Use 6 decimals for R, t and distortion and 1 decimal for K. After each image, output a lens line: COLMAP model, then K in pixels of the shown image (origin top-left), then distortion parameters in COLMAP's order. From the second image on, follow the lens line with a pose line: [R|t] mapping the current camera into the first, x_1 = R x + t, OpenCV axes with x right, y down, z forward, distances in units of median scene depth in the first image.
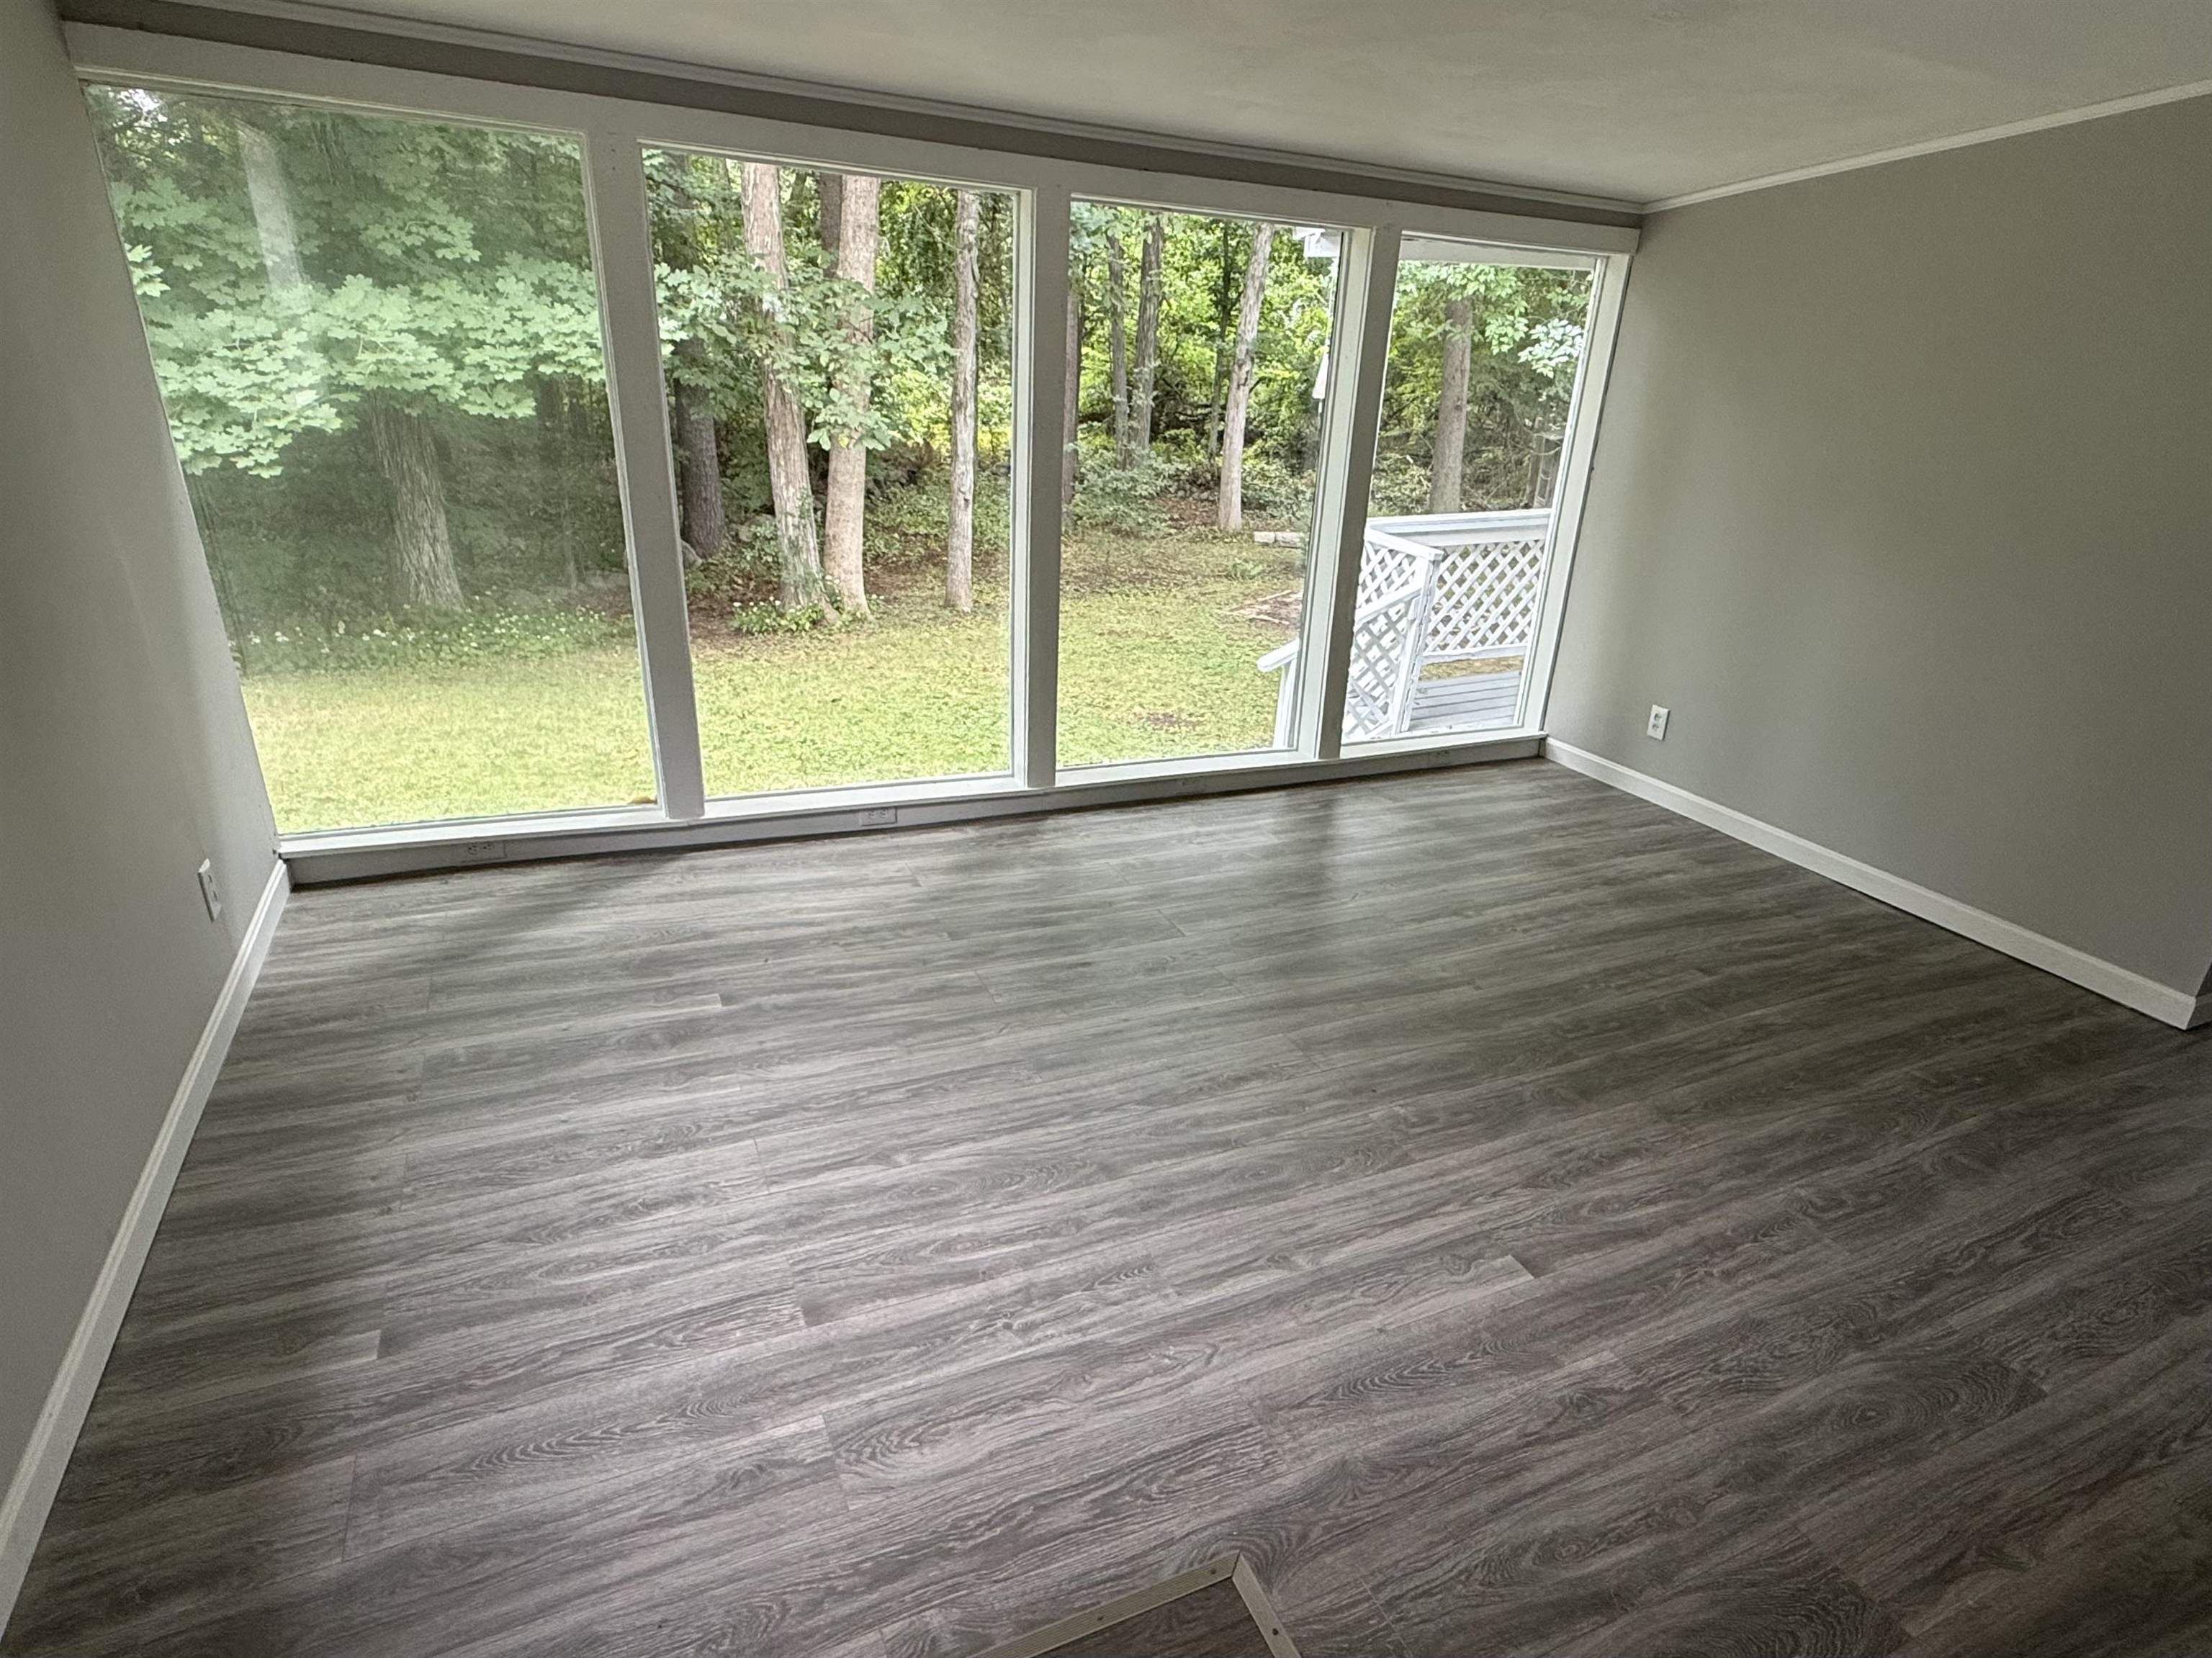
lens RADIAL K [[1240.1, 0, 1149.1], [0, 1240.1, 862.0], [0, 0, 1]] dist [-0.000876, -0.000461]
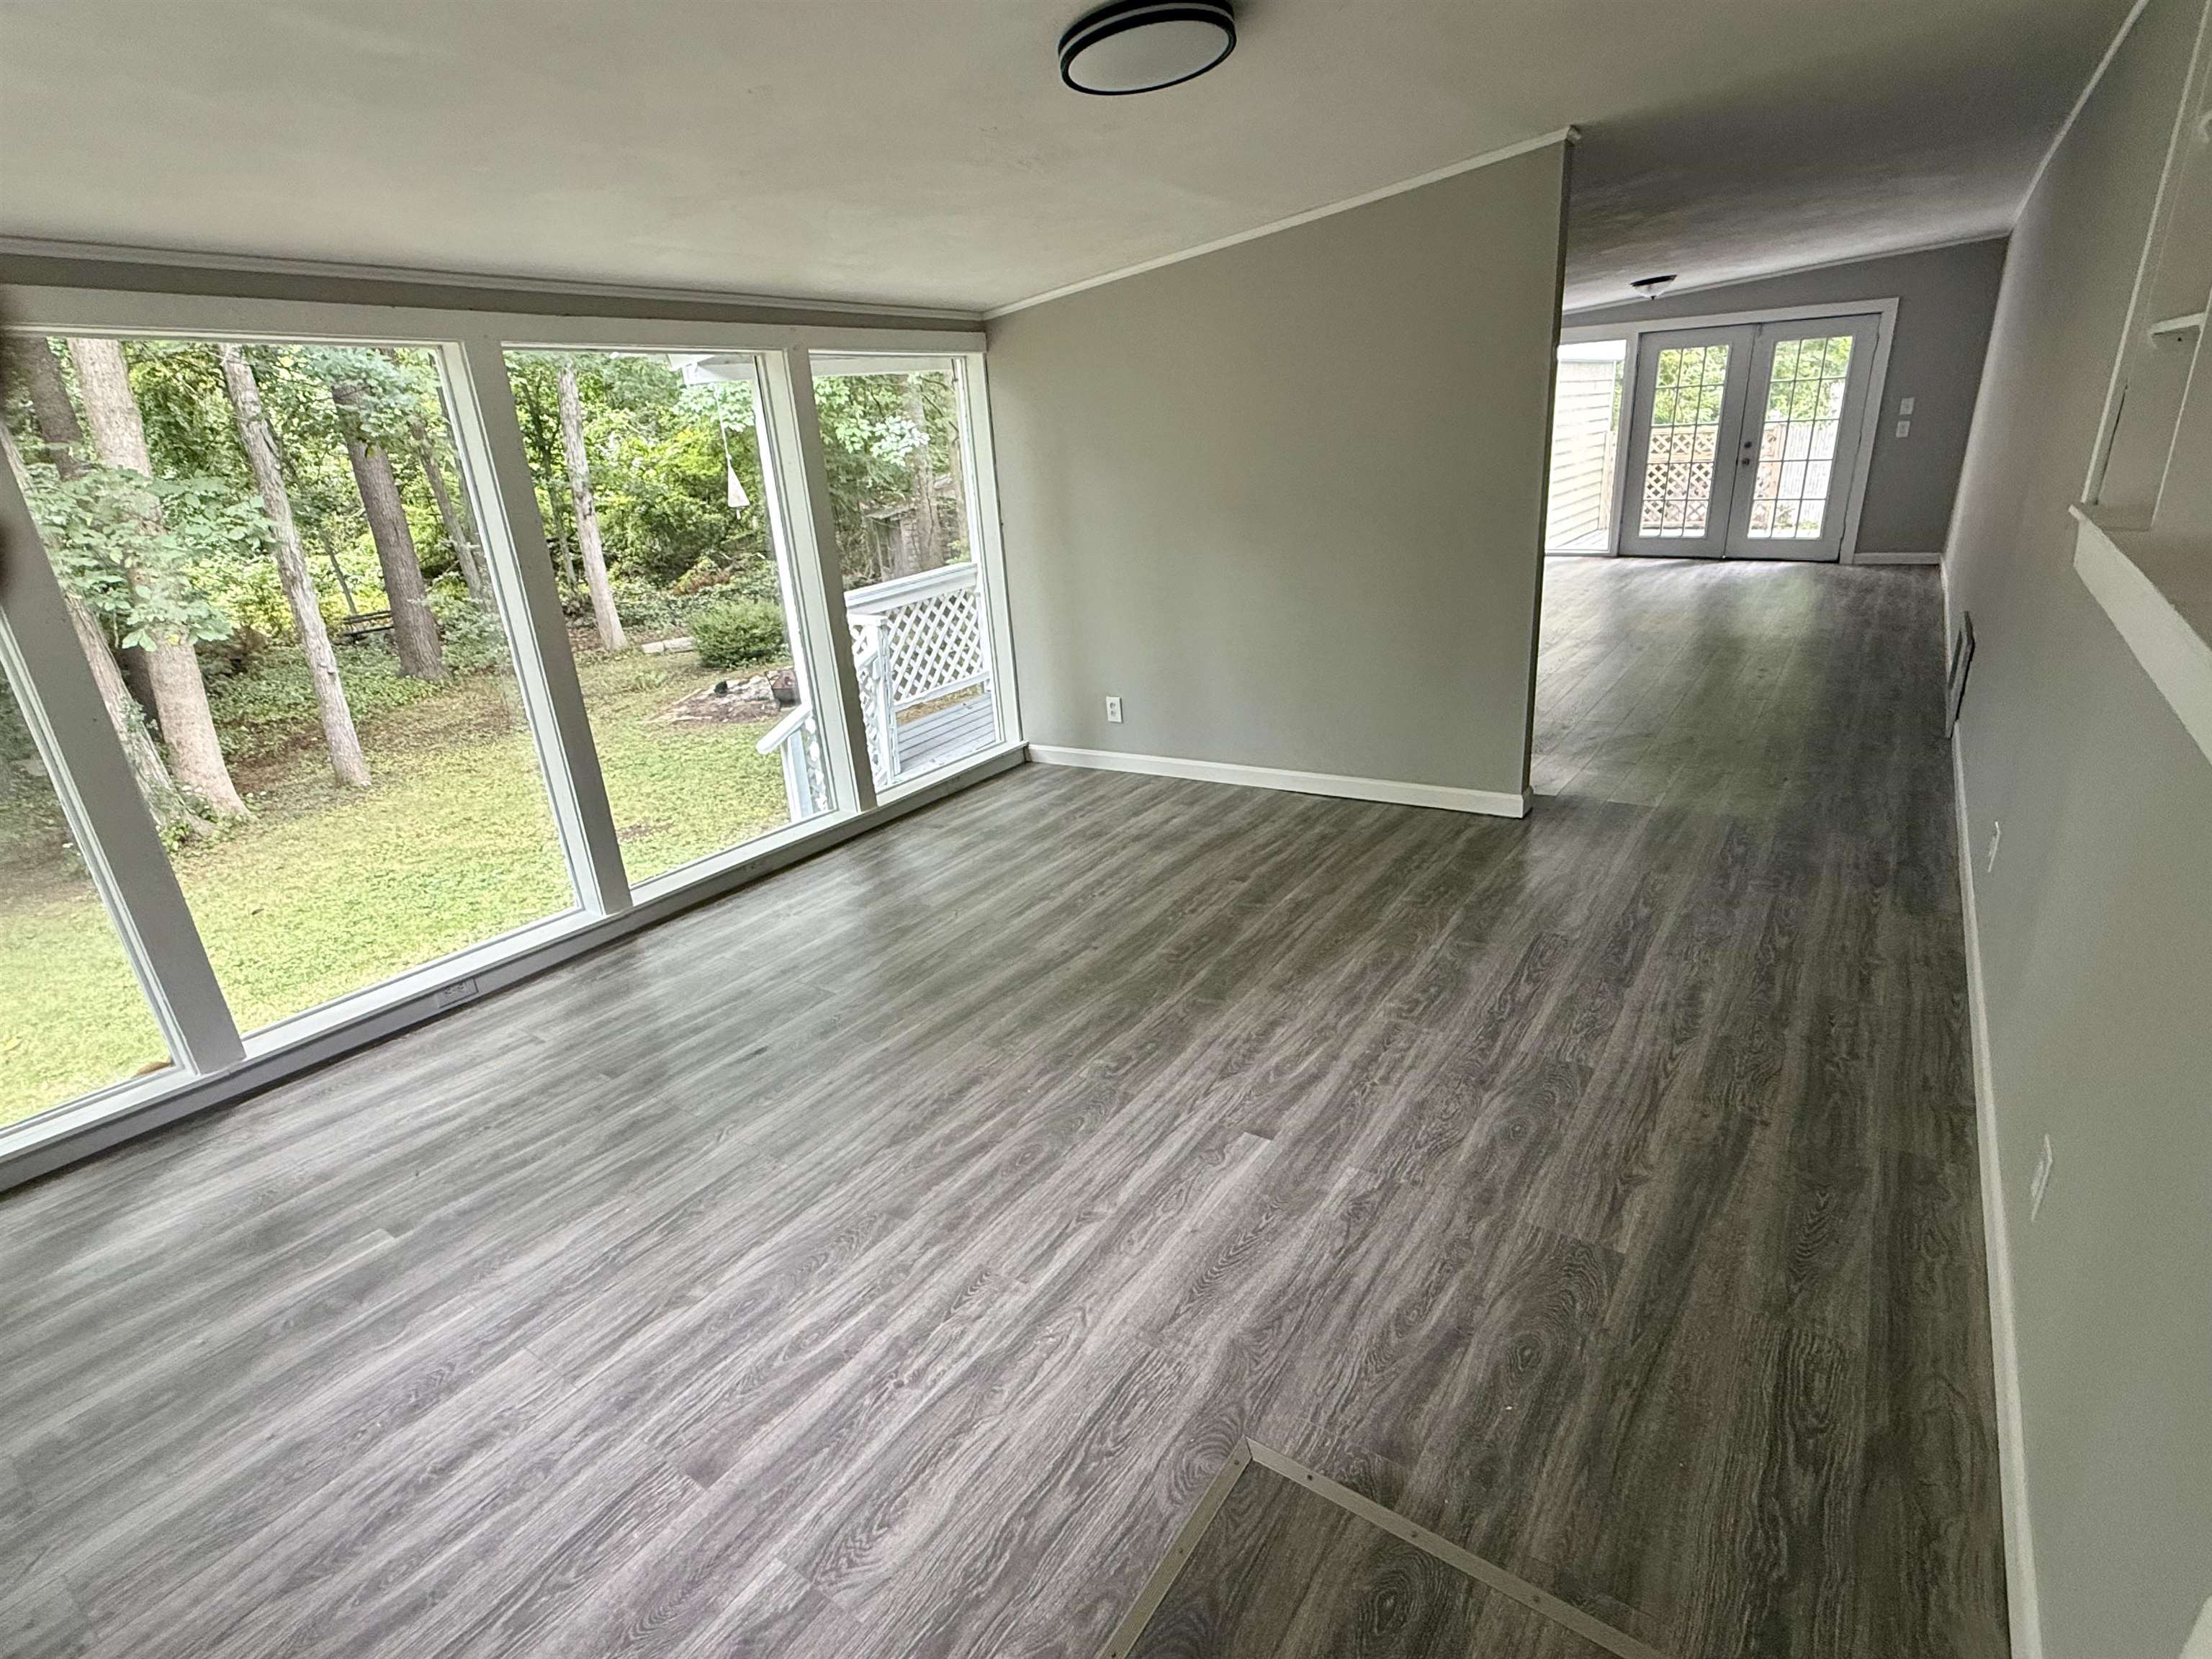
lens RADIAL K [[1097.9, 0, 1106.0], [0, 1097.9, 829.5], [0, 0, 1]] dist [-0.001616, 0.000014]
pose [[0.856282, -0.279277, 0.434494, -0.131583], [0.305866, 0.952031, 0.009144, -0.011979], [-0.416205, 0.125067, 0.900628, 0.026576]]
